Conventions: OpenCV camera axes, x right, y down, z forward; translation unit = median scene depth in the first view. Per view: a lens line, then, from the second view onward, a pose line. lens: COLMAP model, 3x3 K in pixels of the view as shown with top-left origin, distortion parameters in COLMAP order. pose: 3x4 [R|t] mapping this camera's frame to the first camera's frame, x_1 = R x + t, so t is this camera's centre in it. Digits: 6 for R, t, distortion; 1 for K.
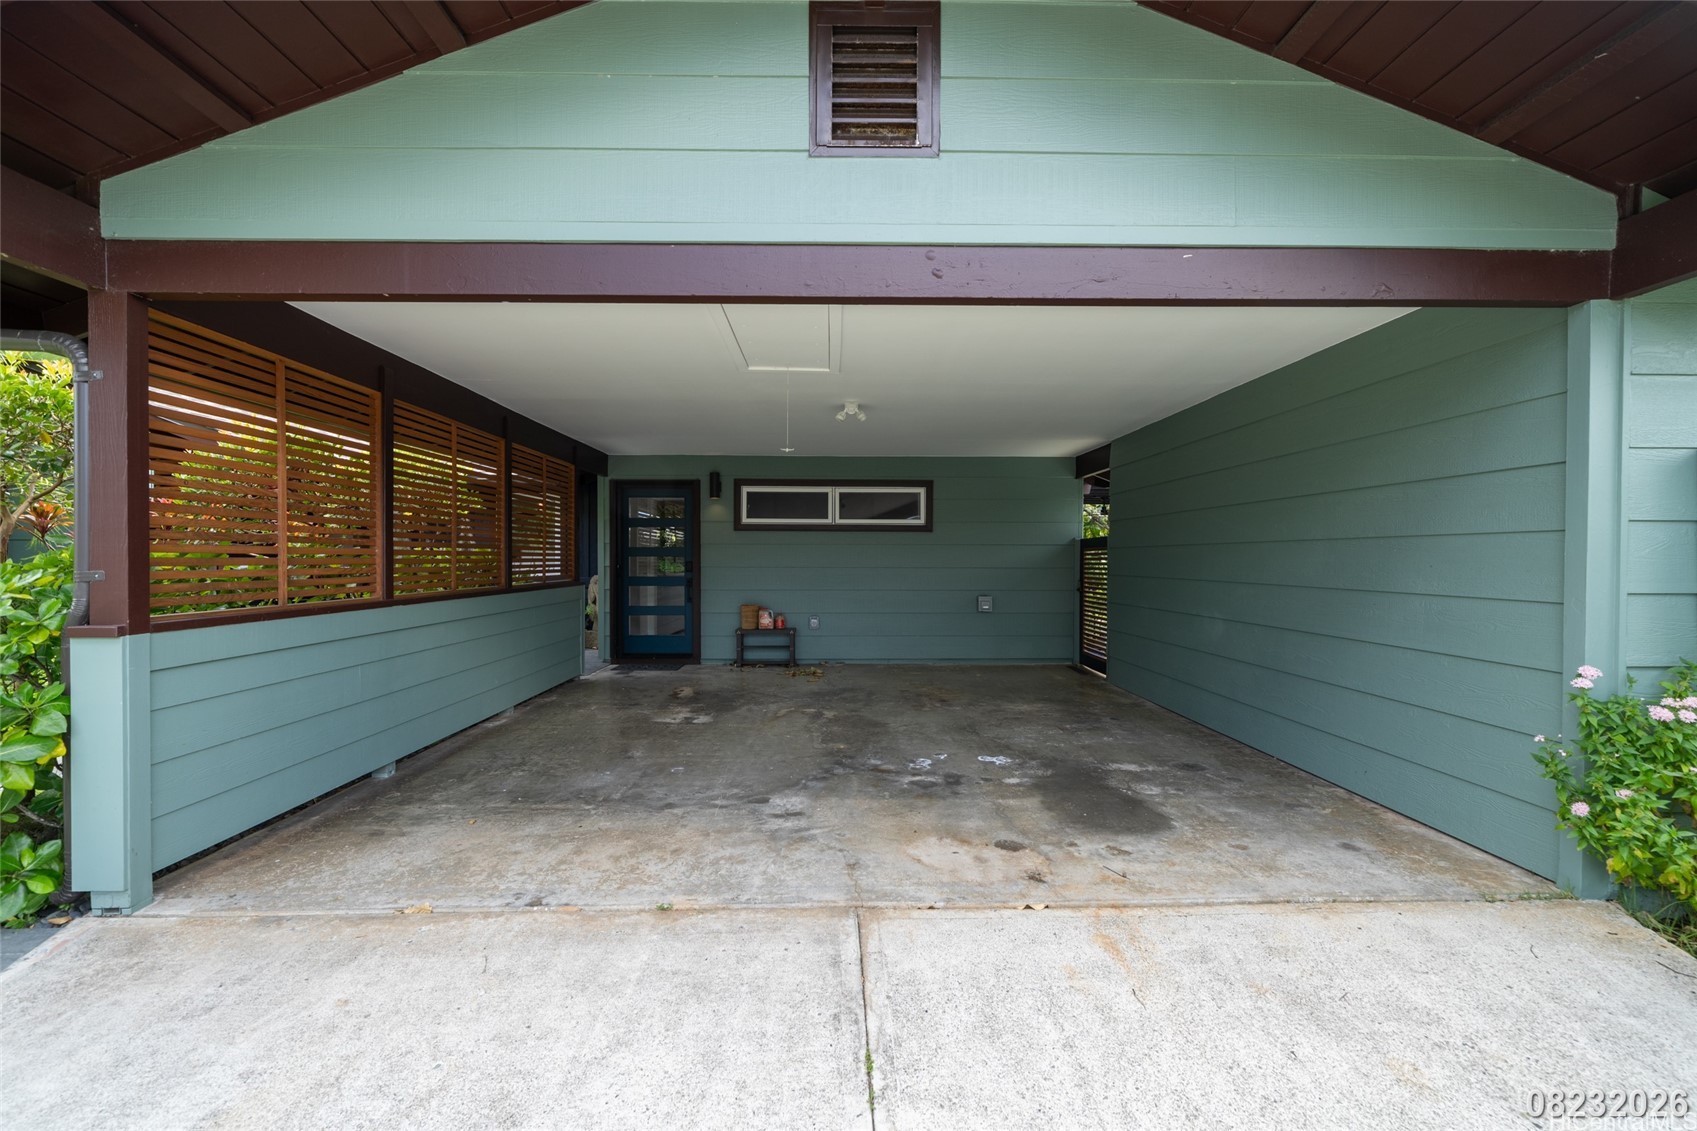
lens RADIAL K [[752.4, 0, 854.7], [0, 752.4, 551.7], [0, 0, 1]] dist [0.004104, 0.000610]
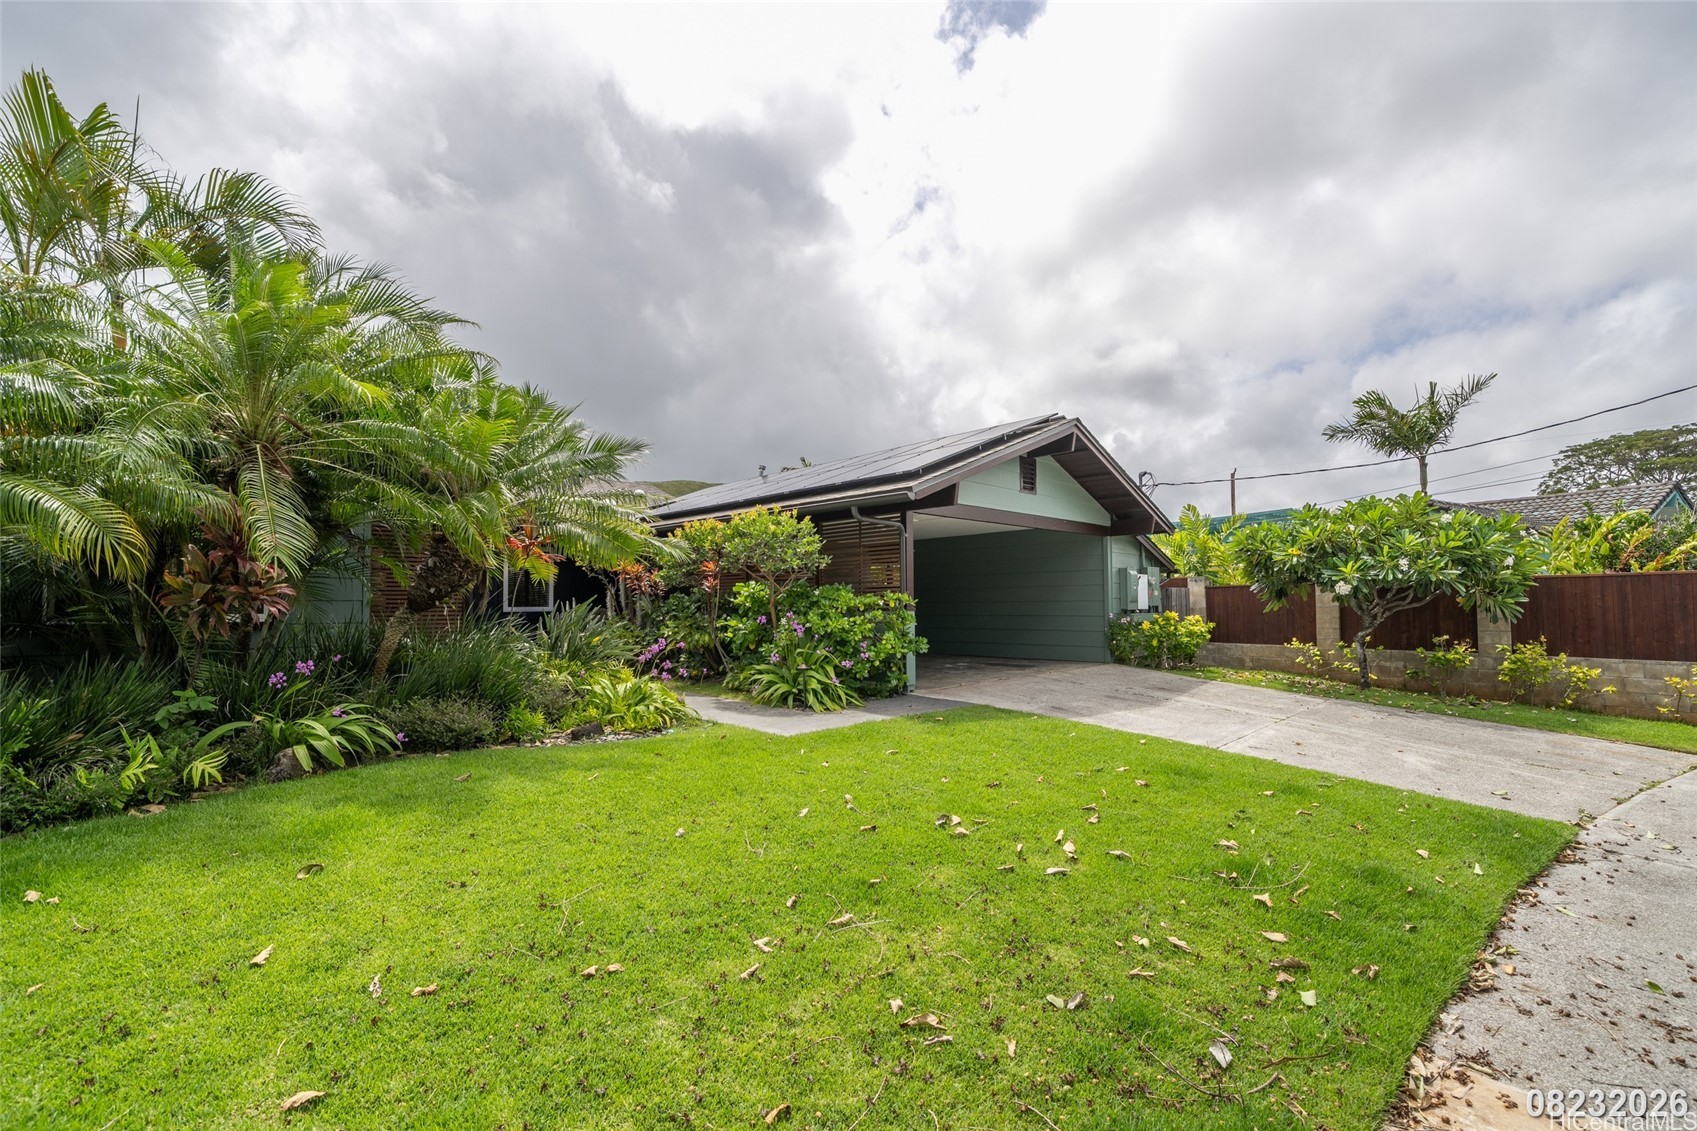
lens RADIAL K [[738.6, 0, 868.4], [0, 738.6, 572.9], [0, 0, 1]] dist [-0.001391, -0.000084]
pose [[0.711294, 0.019762, 0.702616, -2.888955], [0.014869, 0.998958, -0.043149, 0.064559], [-0.702737, 0.041139, 0.710259, -1.061567]]
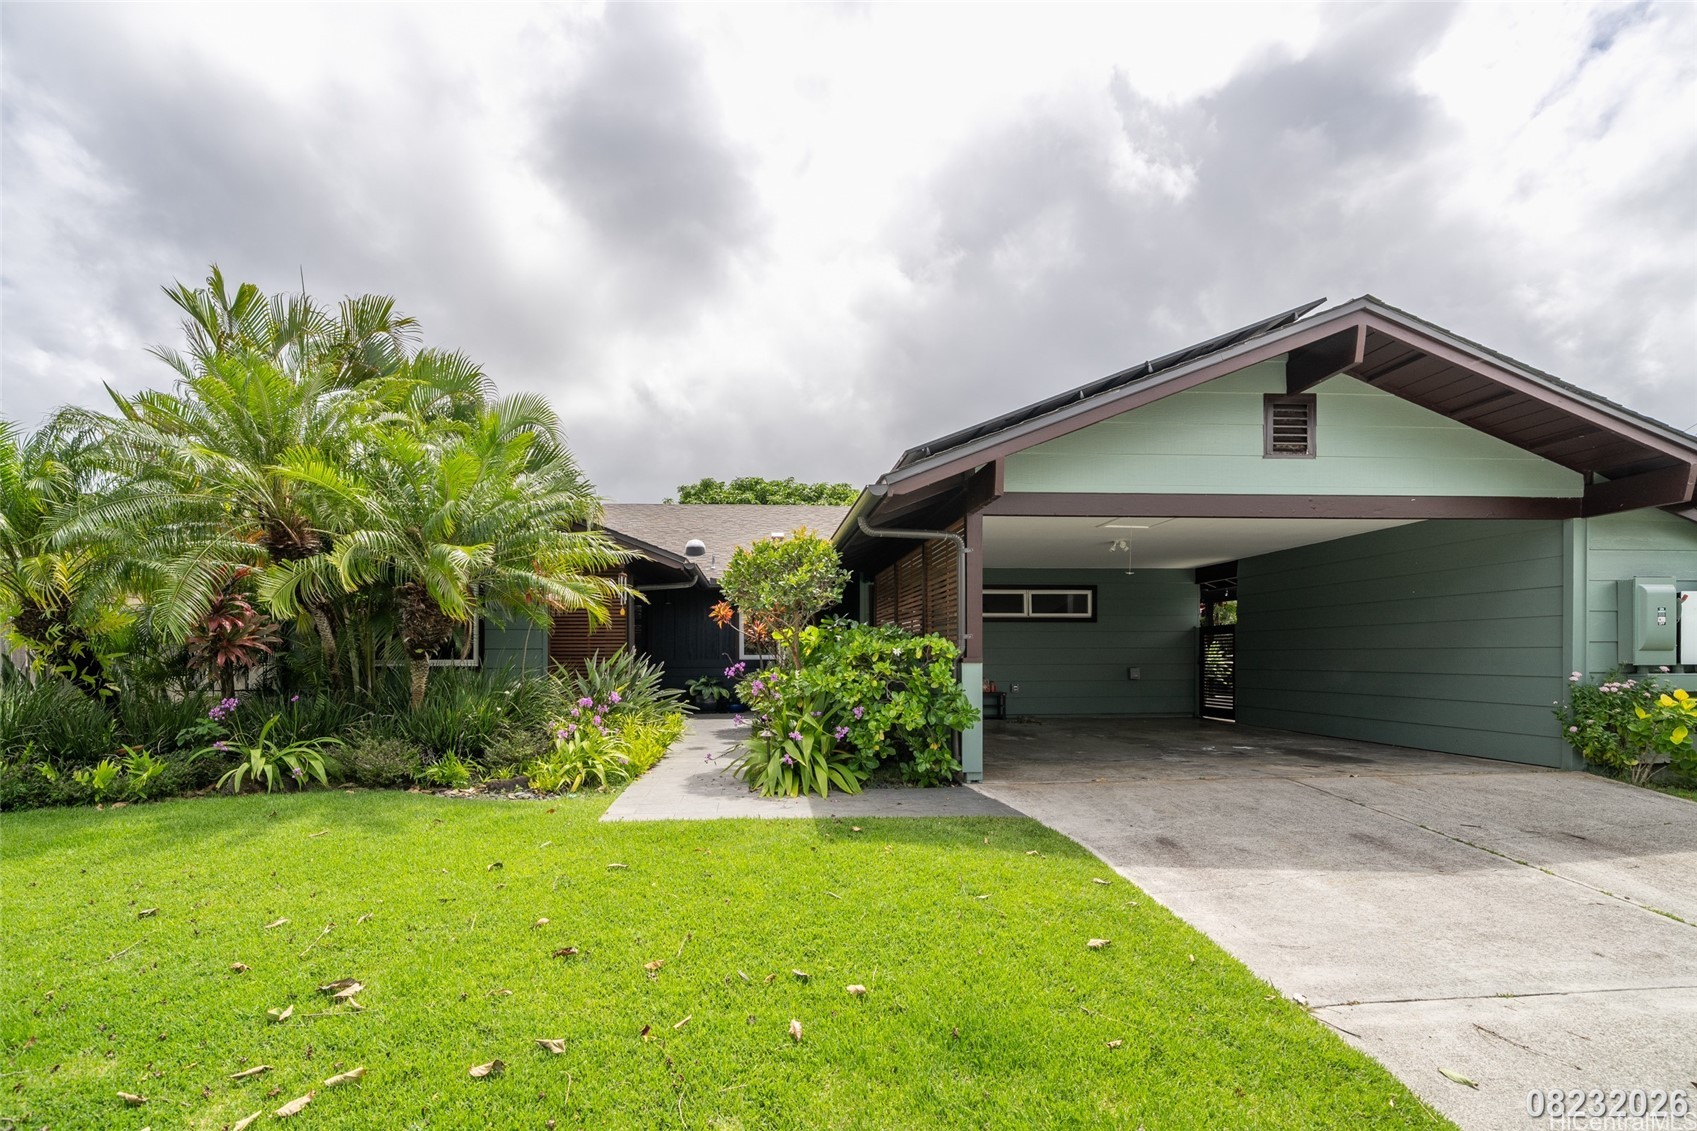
lens RADIAL K [[758.8, 0, 846.9], [0, 758.8, 646.2], [0, 0, 1]] dist [0.003109, 0.000597]
pose [[0.998233, -0.006026, 0.059111, -1.254042], [0.006179, 0.999978, -0.002405, 0.052375], [-0.059095, 0.002766, 0.998249, -1.082501]]
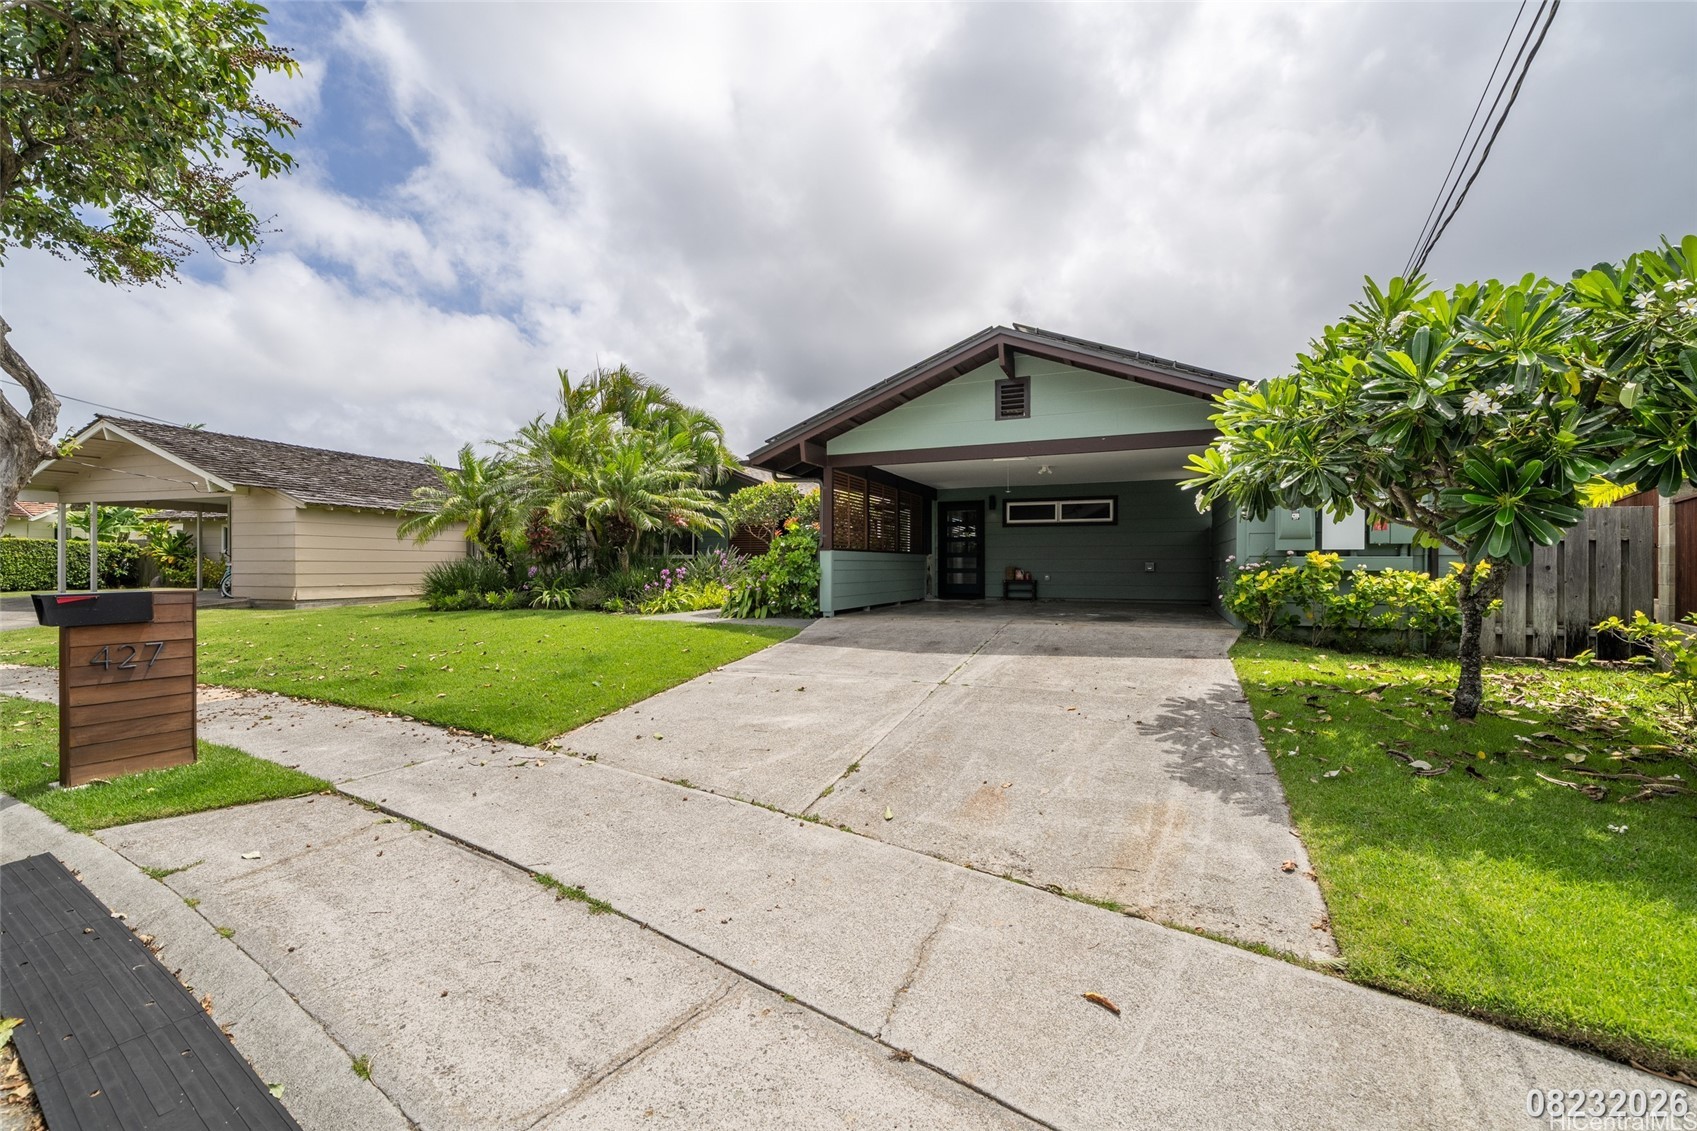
lens RADIAL K [[738.6, 0, 868.4], [0, 738.6, 572.9], [0, 0, 1]] dist [-0.001391, -0.000084]
pose [[0.921328, 0.001391, -0.388785, 0.662280], [0.006169, 0.999815, 0.018195, 0.135249], [0.388738, -0.019162, 0.921149, -2.196515]]
